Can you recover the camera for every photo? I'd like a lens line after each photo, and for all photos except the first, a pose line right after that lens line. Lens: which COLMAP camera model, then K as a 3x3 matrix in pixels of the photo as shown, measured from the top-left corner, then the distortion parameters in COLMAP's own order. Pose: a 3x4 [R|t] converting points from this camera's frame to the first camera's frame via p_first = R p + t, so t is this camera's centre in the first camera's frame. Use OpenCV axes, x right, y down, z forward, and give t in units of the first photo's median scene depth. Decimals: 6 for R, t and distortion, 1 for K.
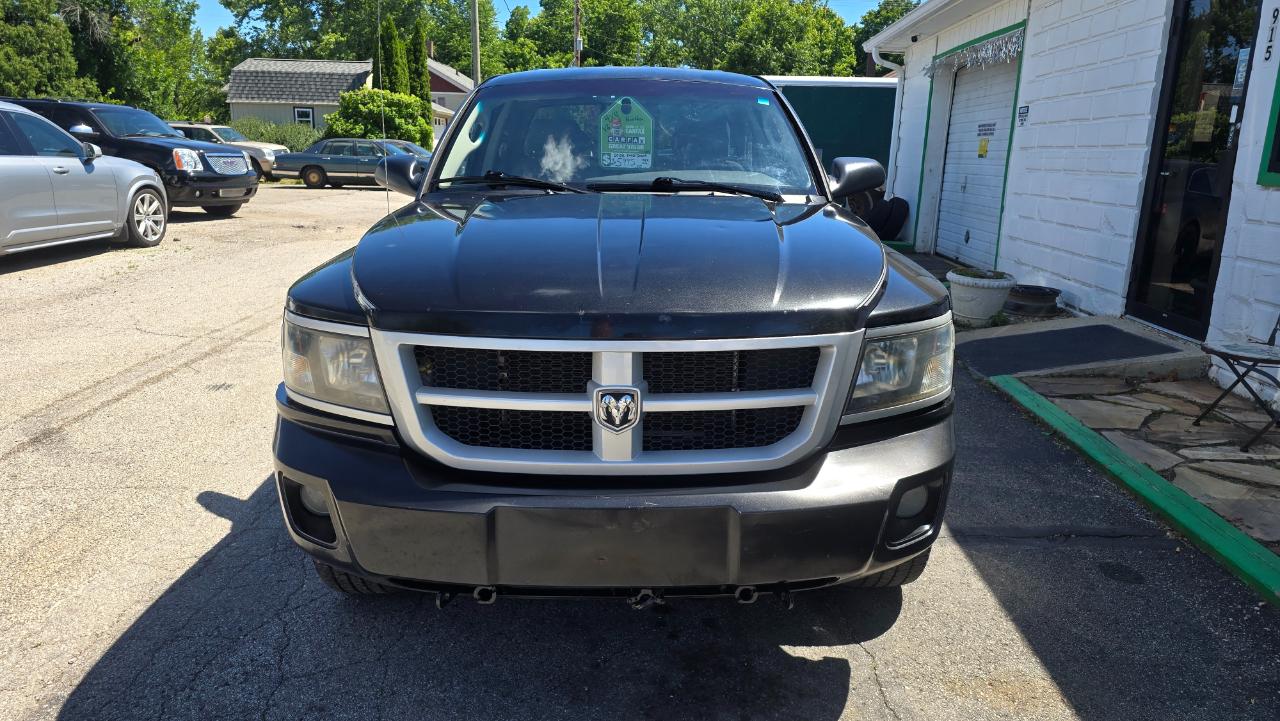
lens RADIAL K [[855.2, 0, 642.5], [0, 855.2, 355.7], [0, 0, 1]] dist [0.039349, -0.034641]
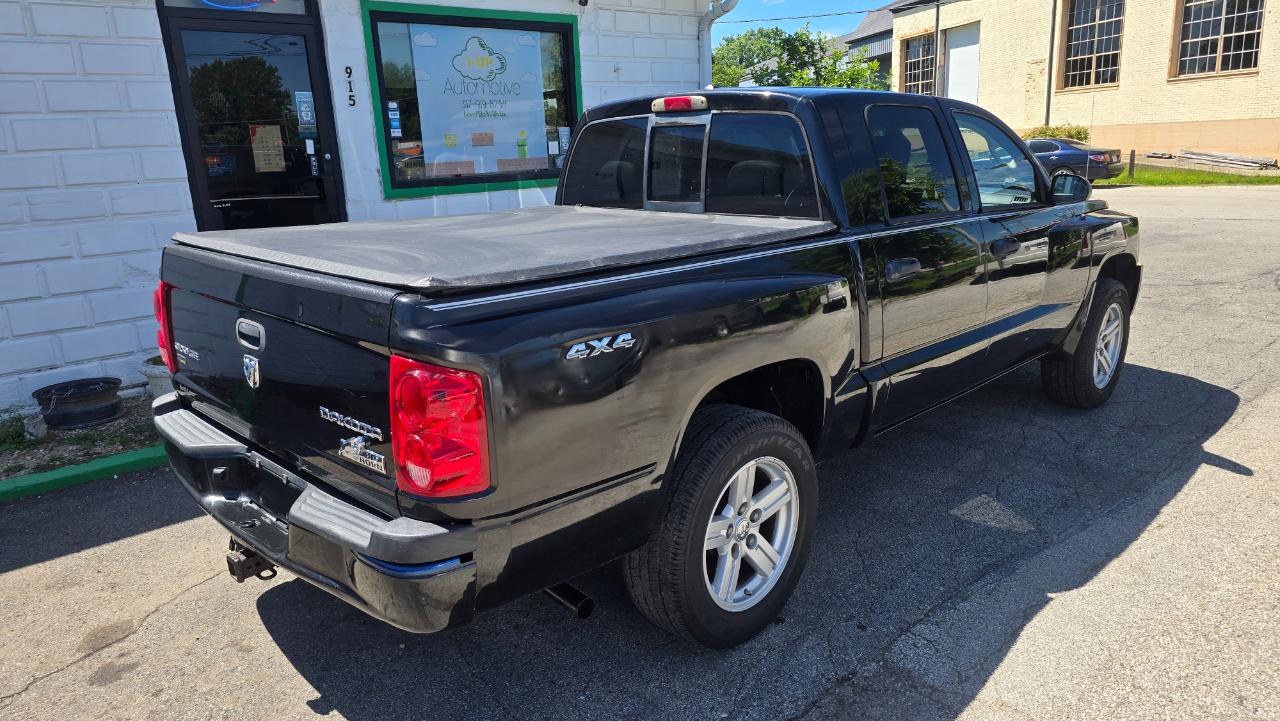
lens RADIAL K [[855.2, 0, 627.8], [0, 855.2, 367.7], [0, 0, 1]] dist [0.039349, -0.034641]
pose [[-0.691176, -0.169920, 0.702426, -0.542690], [0.197210, 0.890729, 0.409524, -0.440024], [-0.695258, 0.421579, -0.582141, 1.633136]]
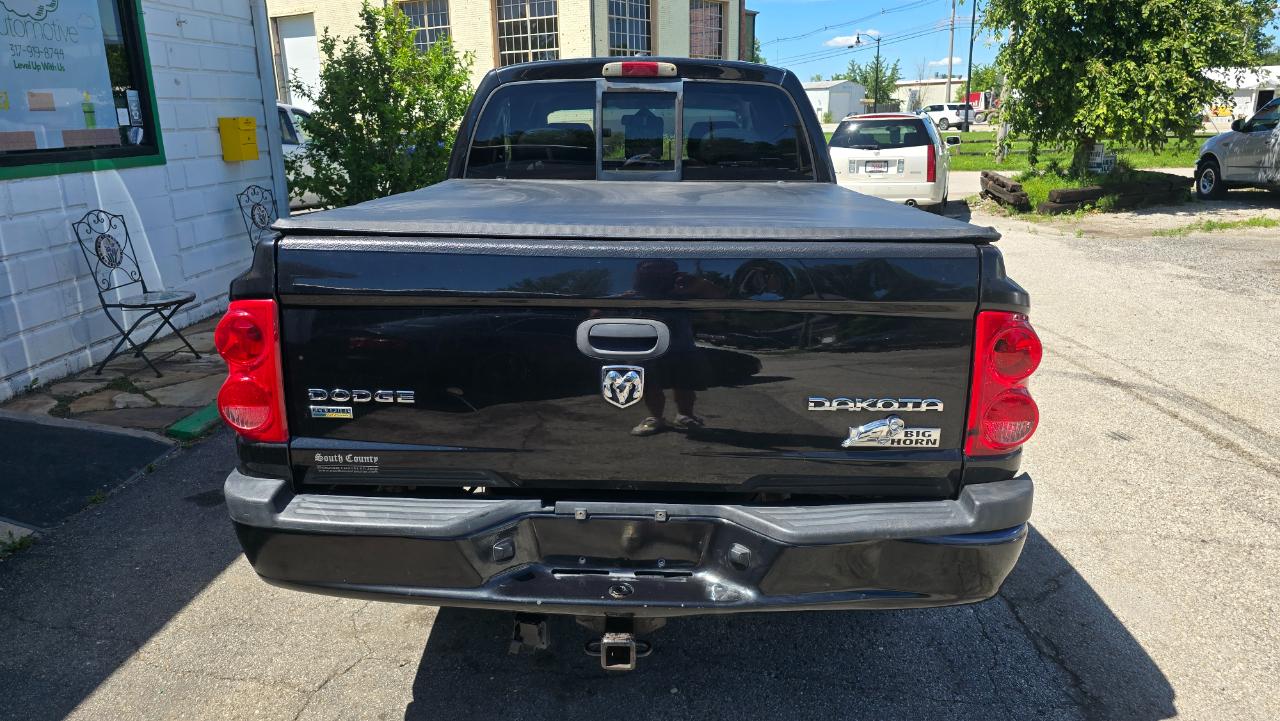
lens RADIAL K [[856.1, 0, 642.1], [0, 856.1, 360.1], [0, 0, 1]] dist [0.006002, -0.012420]
pose [[-0.999244, -0.017838, 0.034536, -0.049395], [0.001327, 0.872305, 0.488960, -0.469052], [-0.038848, 0.488637, -0.871622, 1.818536]]
